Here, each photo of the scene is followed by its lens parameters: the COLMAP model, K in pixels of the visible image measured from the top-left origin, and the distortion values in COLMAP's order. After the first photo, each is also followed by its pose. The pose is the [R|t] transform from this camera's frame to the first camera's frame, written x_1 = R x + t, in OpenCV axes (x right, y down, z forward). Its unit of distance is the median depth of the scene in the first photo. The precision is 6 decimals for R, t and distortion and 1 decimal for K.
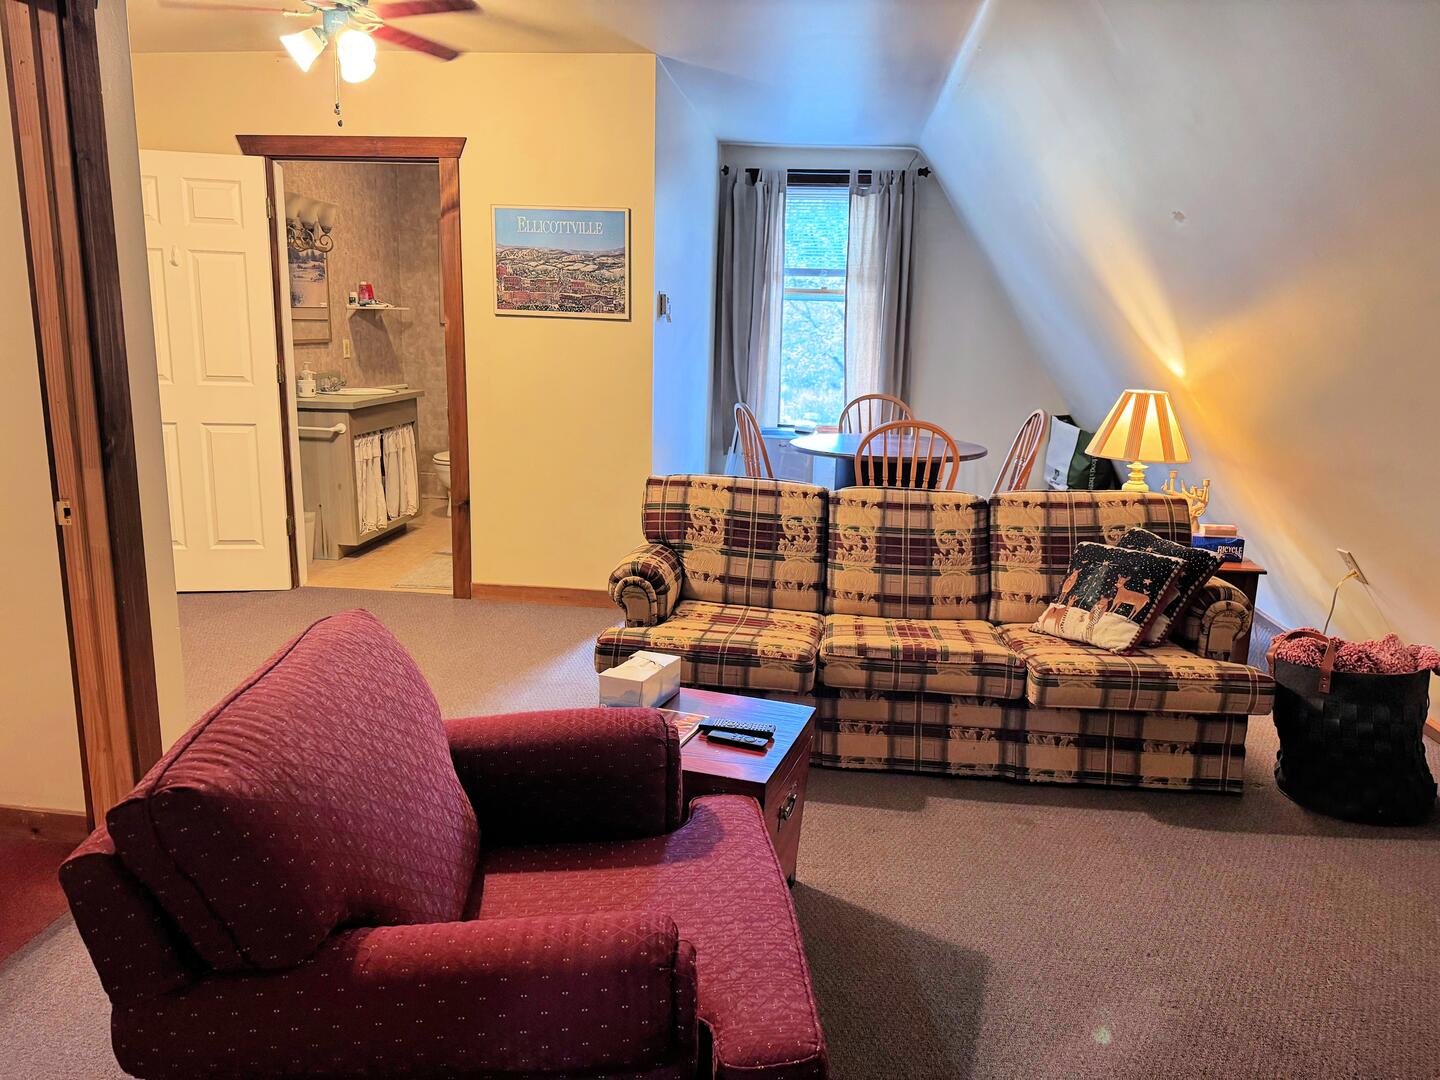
lens RADIAL K [[1007.2, 0, 724.8], [0, 1007.2, 551.9], [0, 0, 1]] dist [0.089764, -0.109001]
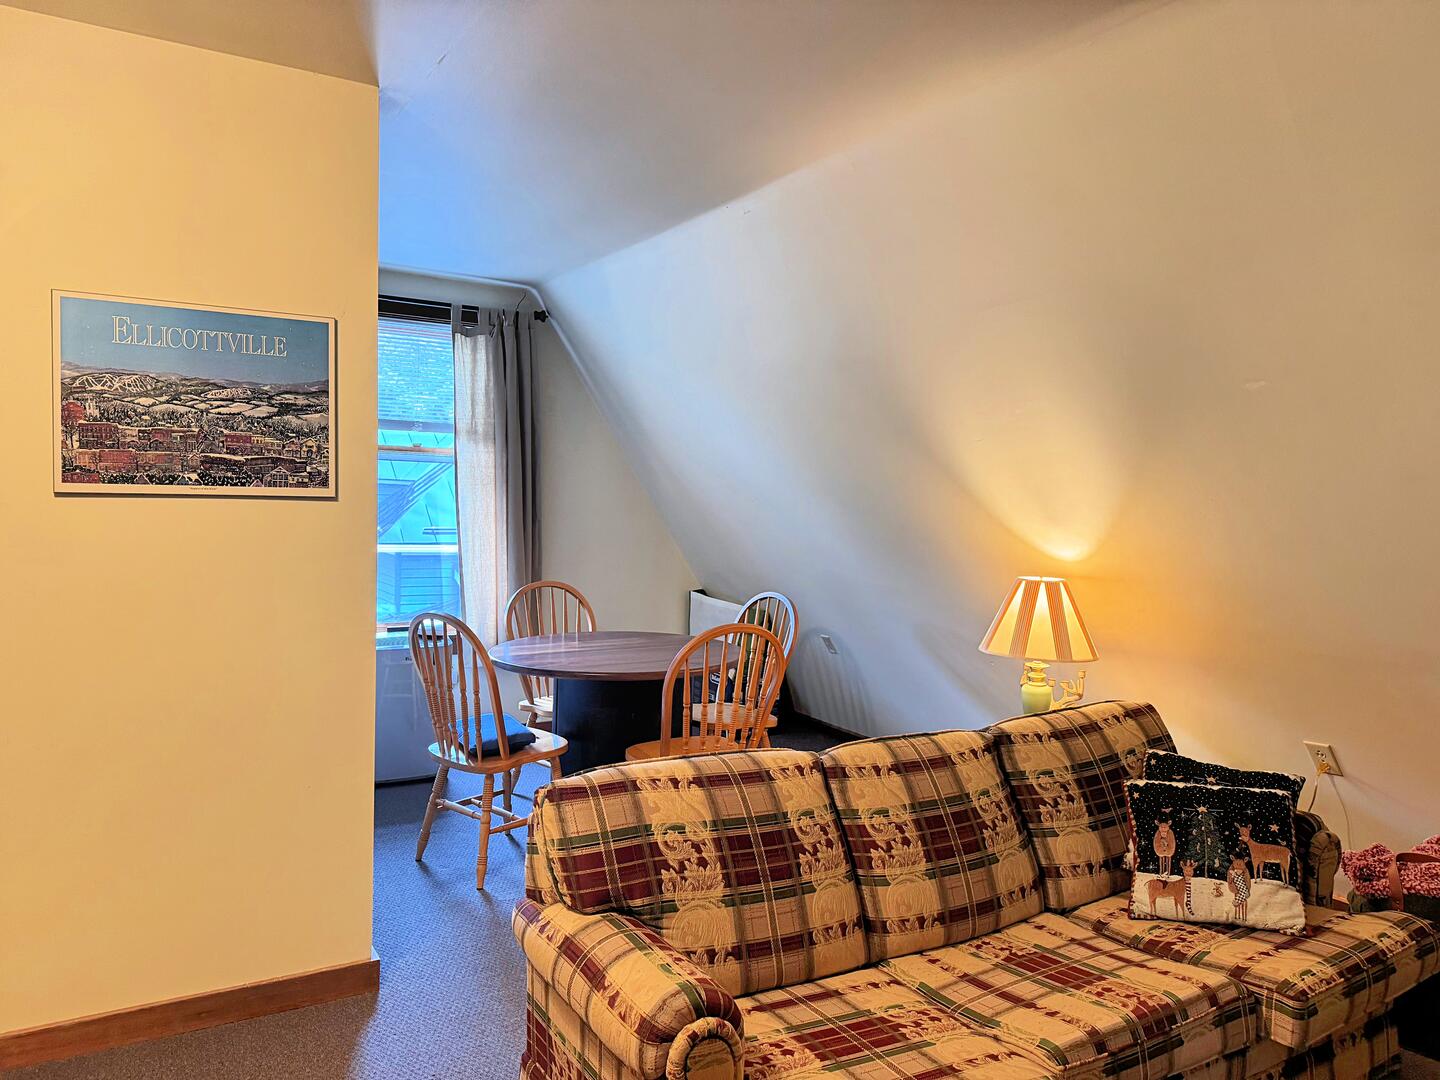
lens RADIAL K [[1007.2, 0, 730.3], [0, 1007.2, 528.7], [0, 0, 1]] dist [0.089764, -0.109001]
pose [[0.793301, -0.031478, 0.608016, -0.274286], [0.133188, 0.983446, -0.122861, -0.108589], [-0.594083, 0.178446, 0.784361, 0.401676]]
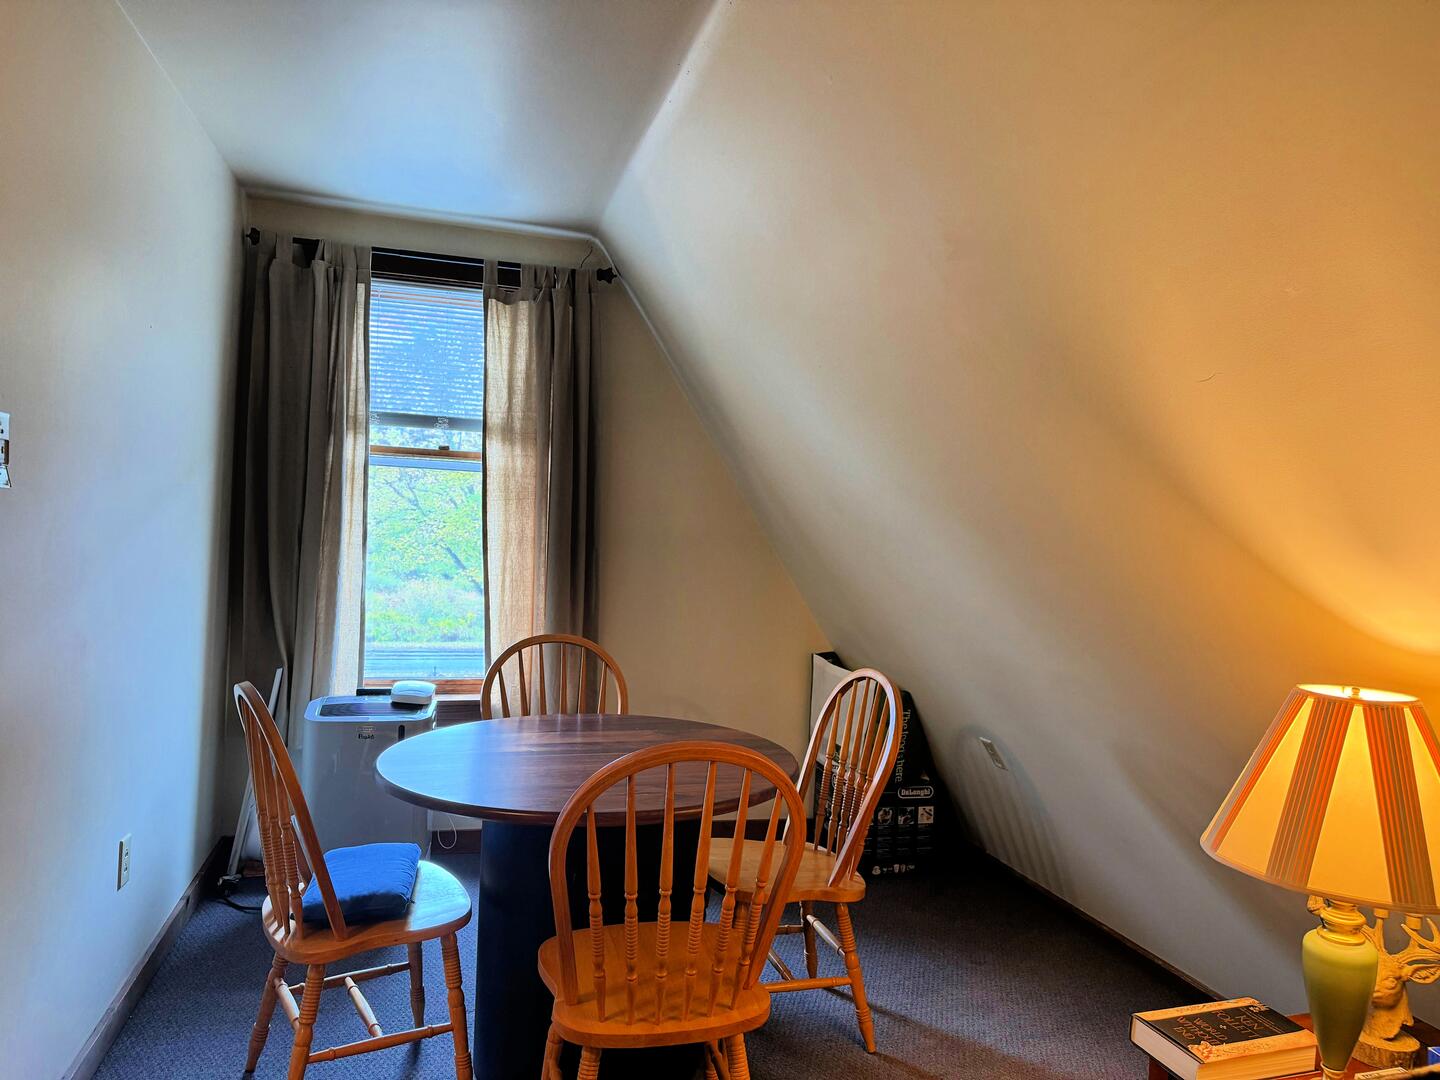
lens RADIAL K [[1007.2, 0, 727.2], [0, 1007.2, 536.4], [0, 0, 1]] dist [0.089764, -0.109001]
pose [[0.929455, 0.005305, 0.368897, 0.051506], [0.067750, 0.980438, -0.184800, -0.135887], [-0.362661, 0.196756, 0.910914, 0.622618]]
